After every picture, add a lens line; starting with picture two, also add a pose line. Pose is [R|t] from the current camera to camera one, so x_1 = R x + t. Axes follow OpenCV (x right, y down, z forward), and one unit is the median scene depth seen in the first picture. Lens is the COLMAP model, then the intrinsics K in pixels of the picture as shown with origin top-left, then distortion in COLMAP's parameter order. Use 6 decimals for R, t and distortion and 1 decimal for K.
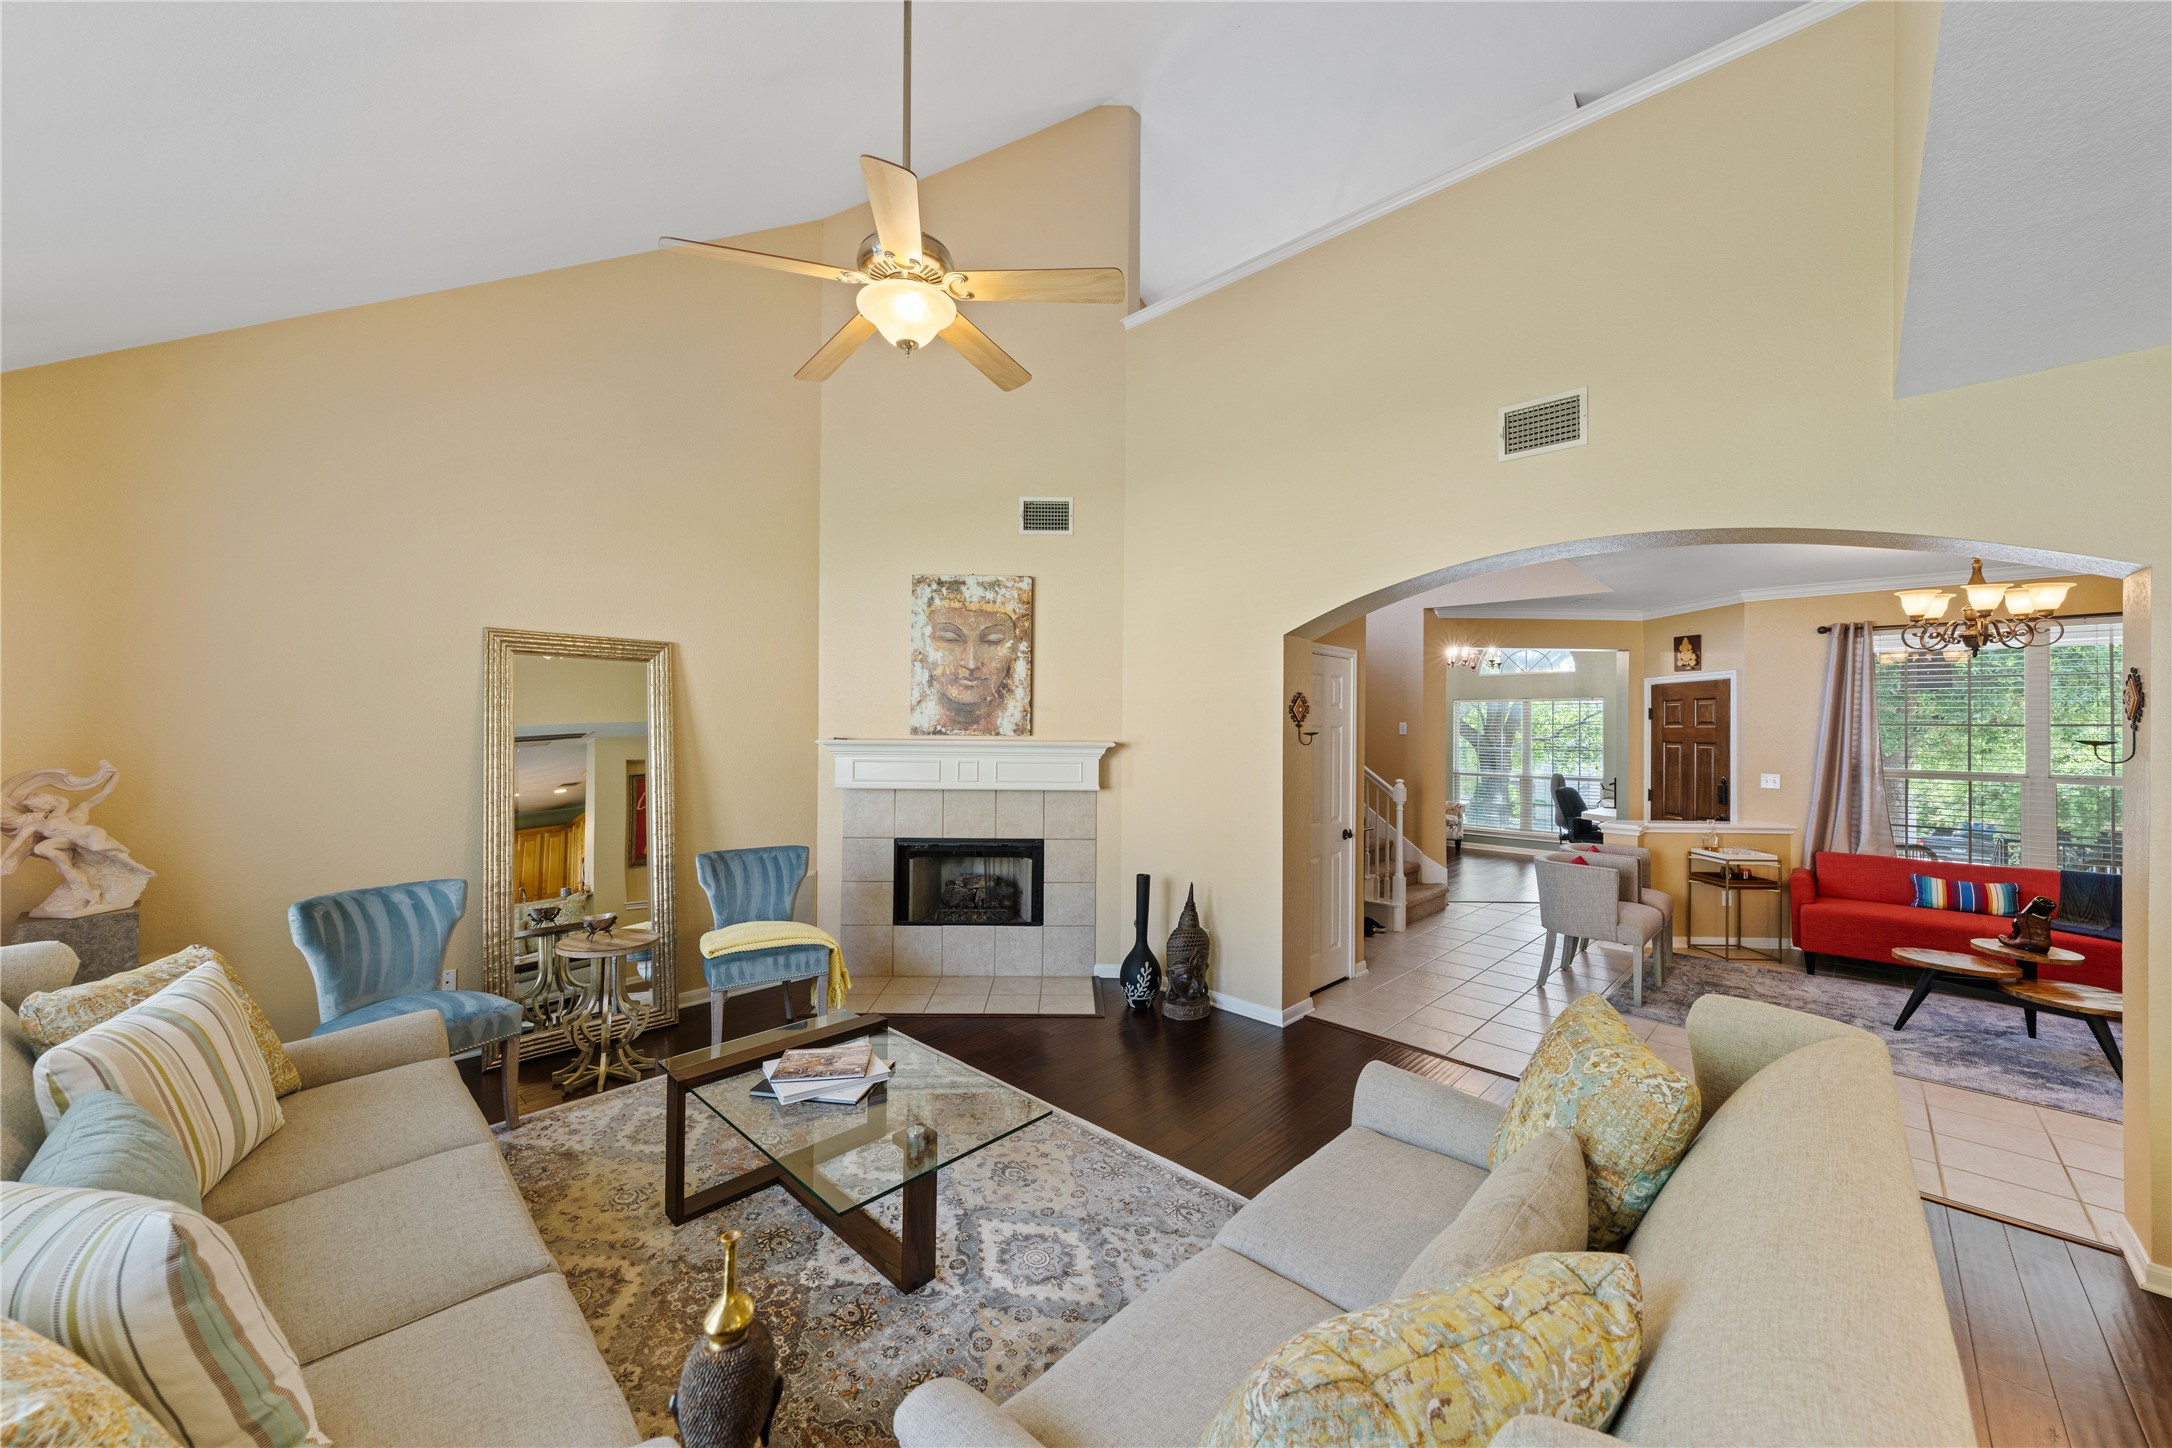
lens RADIAL K [[798.5, 0, 1094.0], [0, 798.5, 716.4], [0, 0, 1]] dist [0.016727, 0.000041]
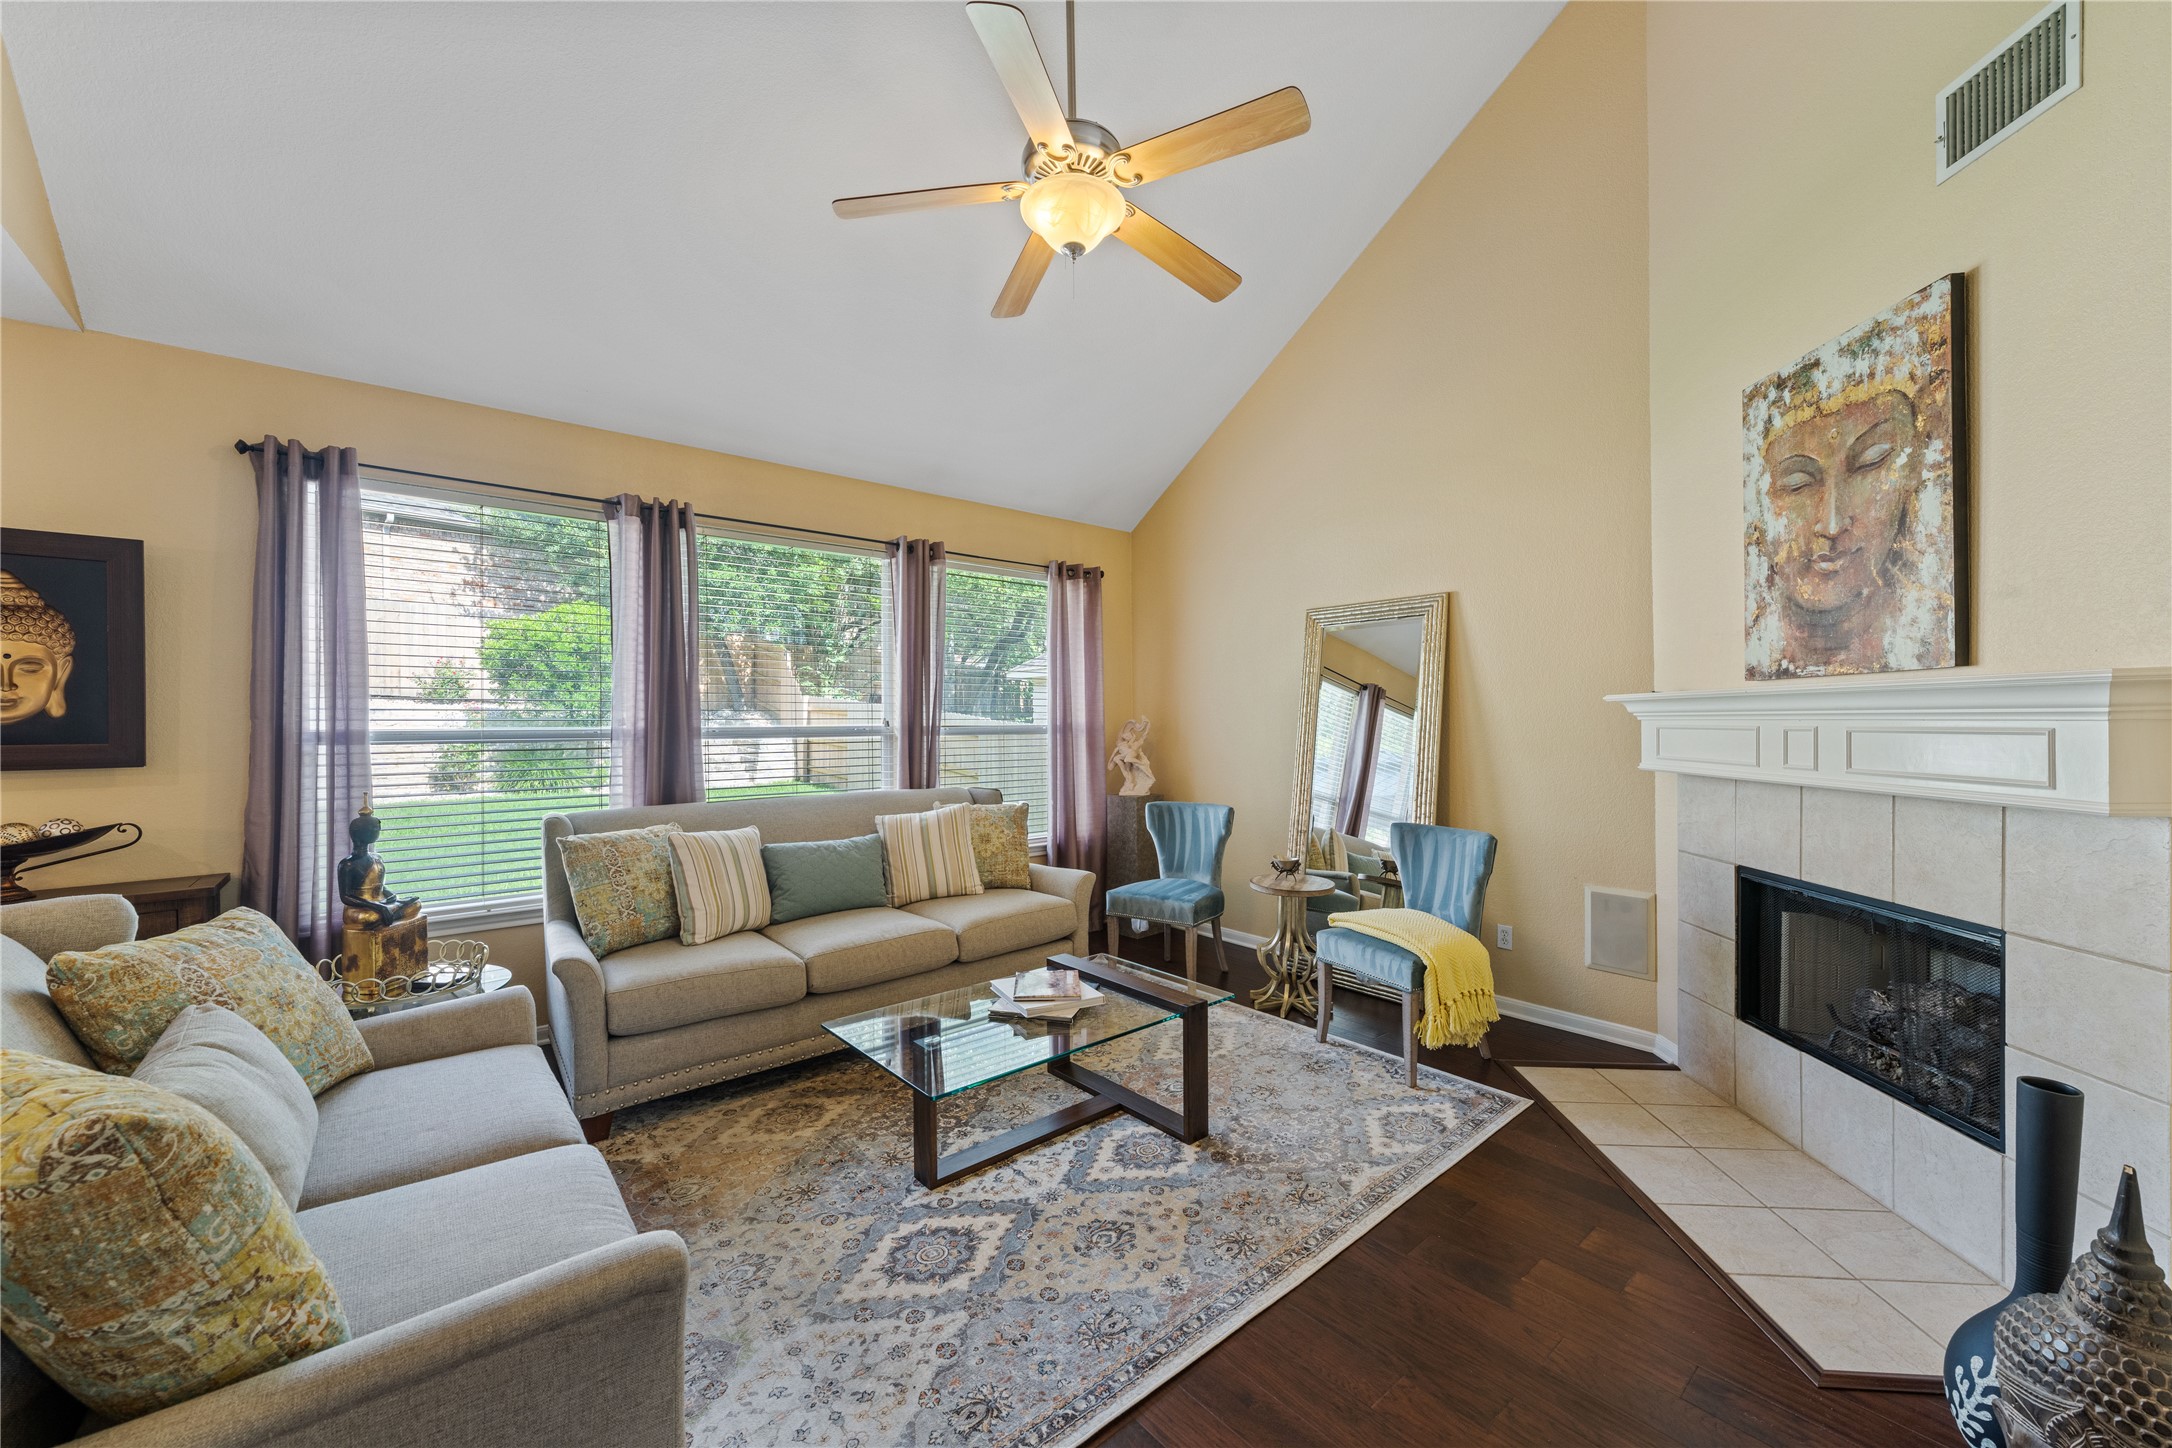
lens RADIAL K [[837.1, 0, 1086.0], [0, 837.1, 724.0], [0, 0, 1]] dist [0.001321, 0.000189]
pose [[-0.109598, -0.007092, -0.993951, 0.392578], [0.015883, 0.999834, -0.008886, 0.050406], [0.993849, -0.016761, -0.109467, 0.609454]]
